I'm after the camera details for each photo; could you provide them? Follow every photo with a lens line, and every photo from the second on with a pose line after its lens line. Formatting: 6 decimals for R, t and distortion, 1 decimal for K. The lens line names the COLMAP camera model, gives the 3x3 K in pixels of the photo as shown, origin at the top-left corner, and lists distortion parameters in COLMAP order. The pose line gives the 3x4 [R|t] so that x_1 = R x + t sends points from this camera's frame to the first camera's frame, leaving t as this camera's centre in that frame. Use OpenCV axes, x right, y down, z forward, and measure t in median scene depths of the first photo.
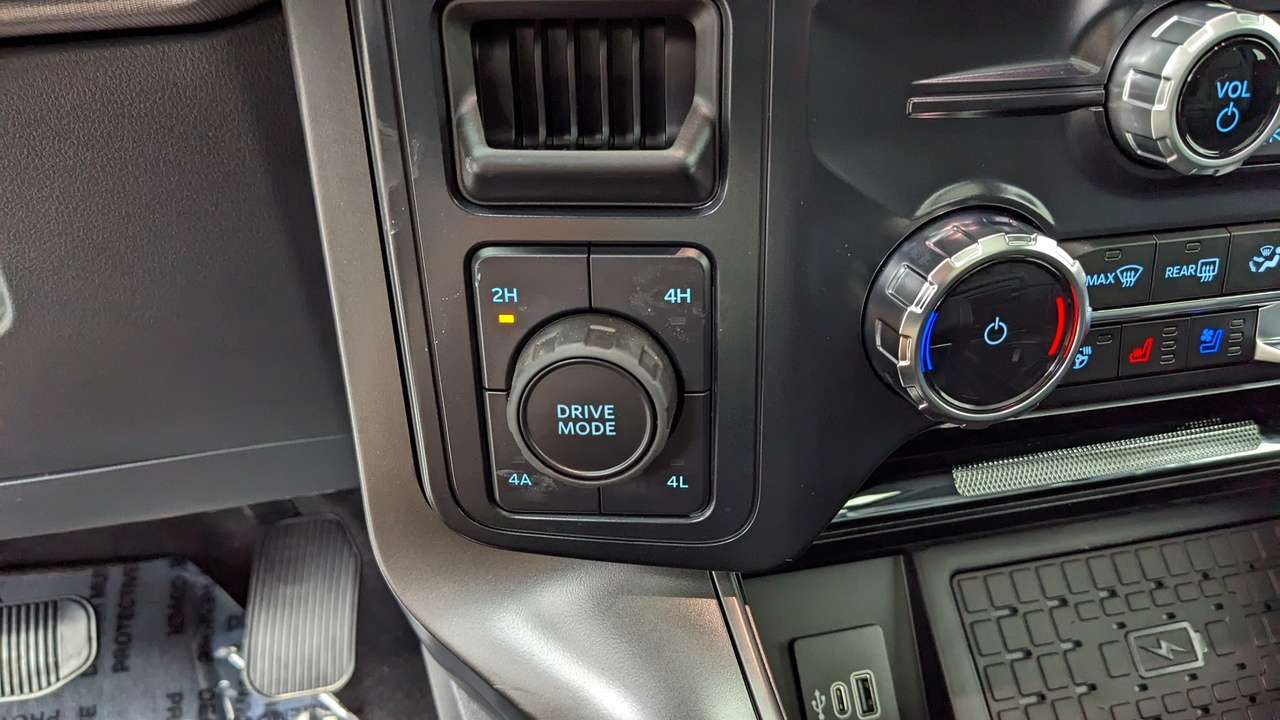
lens RADIAL K [[982.5, 0, 640.0], [0, 982.5, 360.0], [0, 0, 1]] dist [-0.006988, -0.009347]
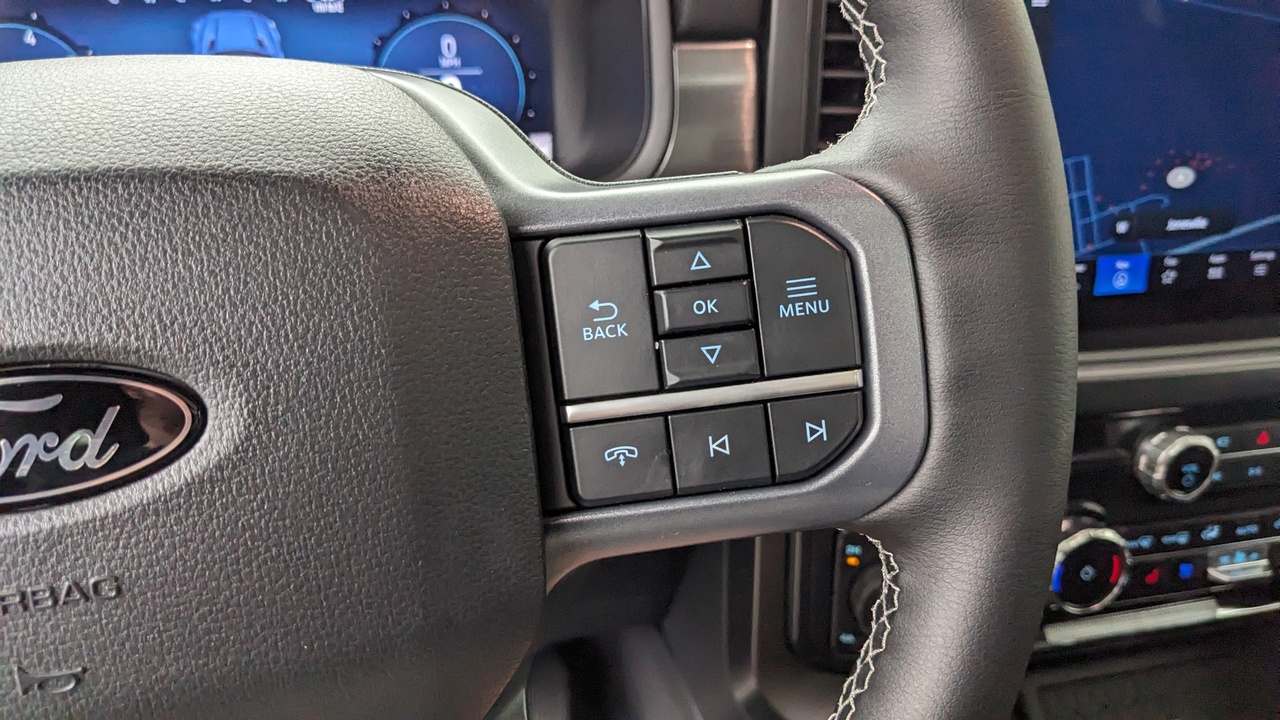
lens RADIAL K [[994.1, 0, 637.5], [0, 994.1, 349.5], [0, 0, 1]] dist [-0.006718, -0.010332]
pose [[0.999829, 0.014666, 0.011261, -0.606862], [-0.013233, 0.992902, -0.118193, -0.225072], [-0.012915, 0.118024, 0.992927, -1.119532]]
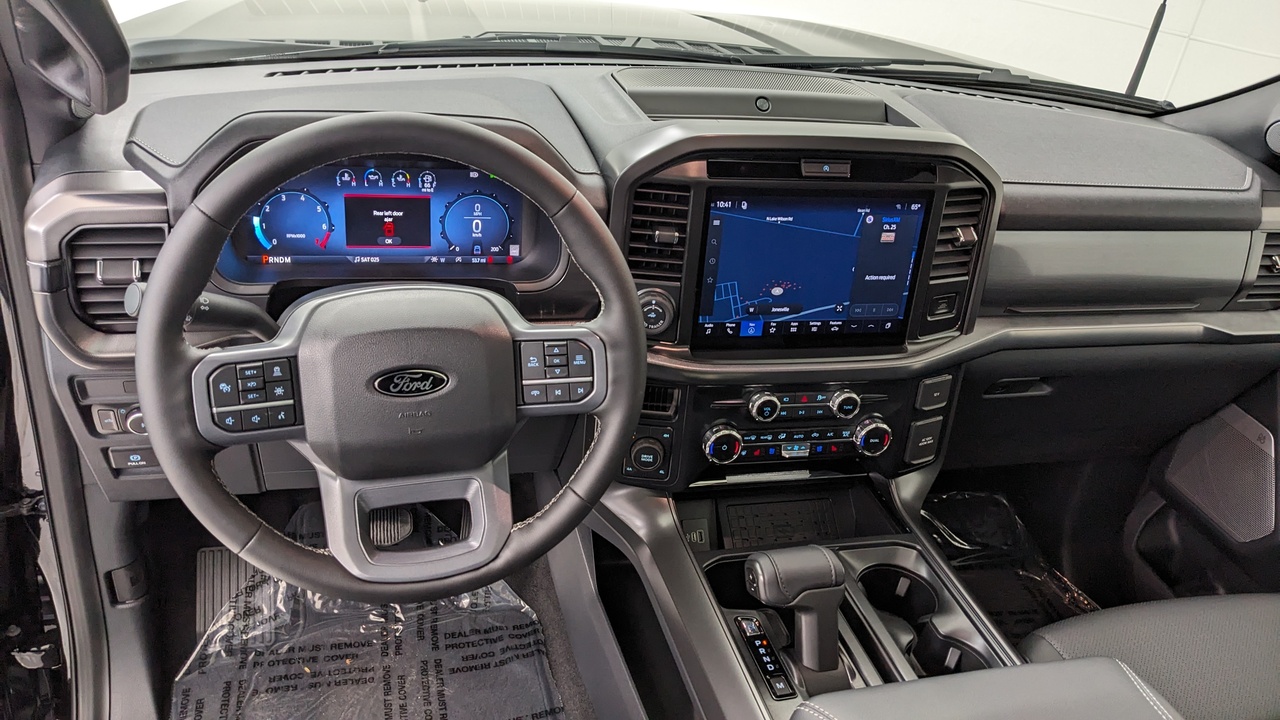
lens RADIAL K [[982.5, 0, 640.0], [0, 982.5, 360.0], [0, 0, 1]] dist [-0.006988, -0.009347]
pose [[0.993271, 0.083177, 0.080581, -0.525432], [-0.080814, 0.996210, -0.032162, -0.273033], [-0.082951, 0.025434, 0.996229, -3.996185]]
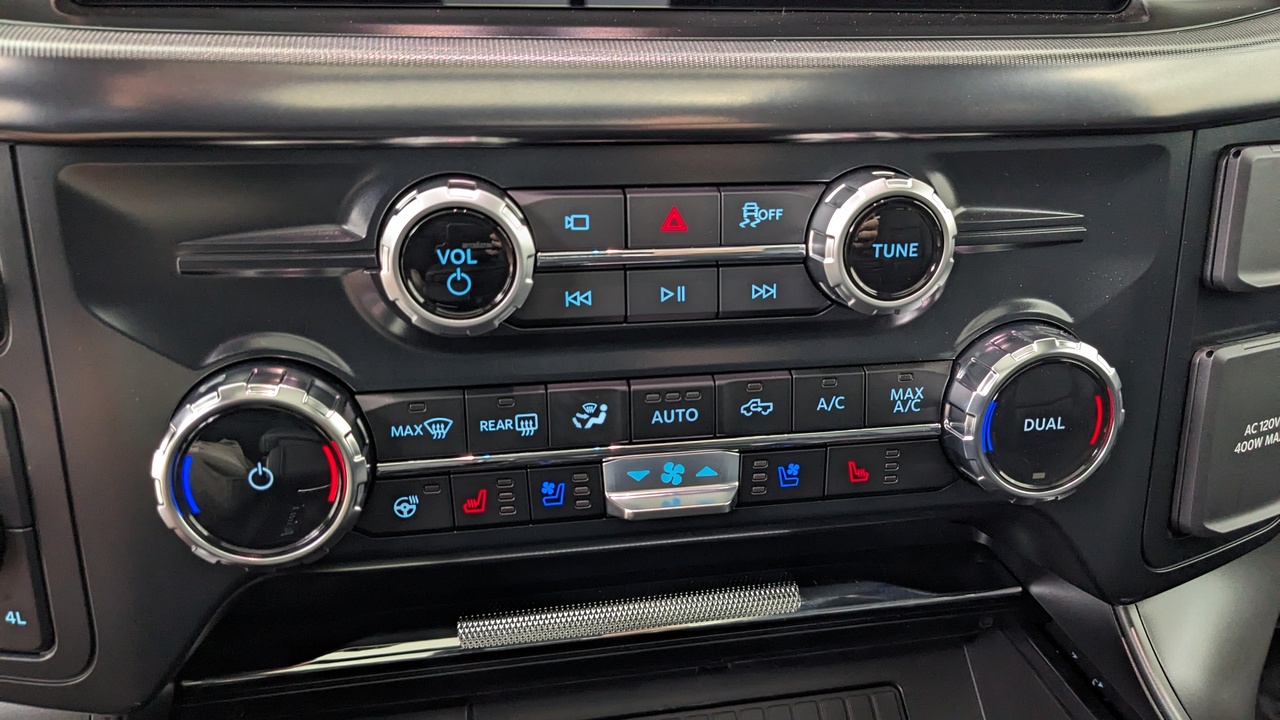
lens RADIAL K [[996.6, 0, 677.7], [0, 996.6, 361.6], [0, 0, 1]] dist [0.074633, -0.146813]
pose [[0.999613, 0.027414, -0.004701, 0.742993], [-0.027812, 0.987233, -0.156839, 0.004573], [0.000342, 0.156909, 0.987613, -0.066468]]
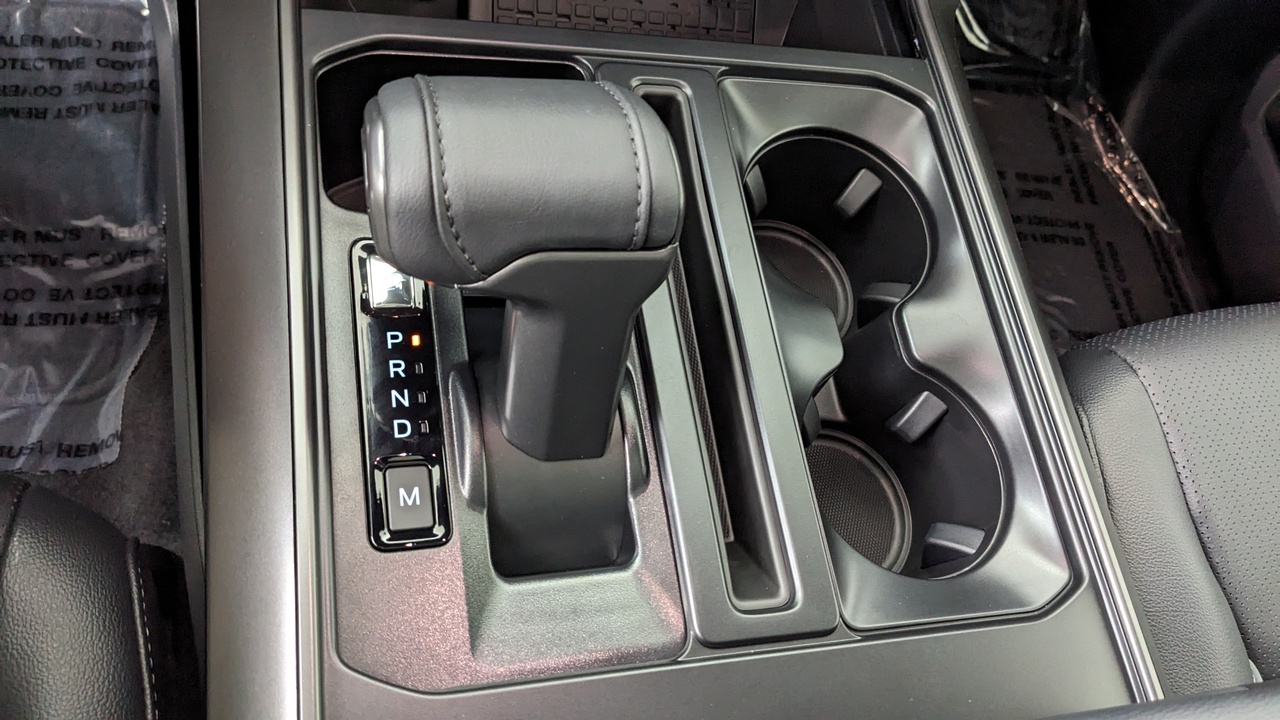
lens RADIAL K [[994.1, 0, 637.5], [0, 994.1, 349.5], [0, 0, 1]] dist [-0.006718, -0.010332]
pose [[0.957251, 0.187208, 0.220506, 0.496207], [-0.277584, 0.808908, 0.518281, -0.055729], [-0.081343, -0.557334, 0.826294, -0.868805]]
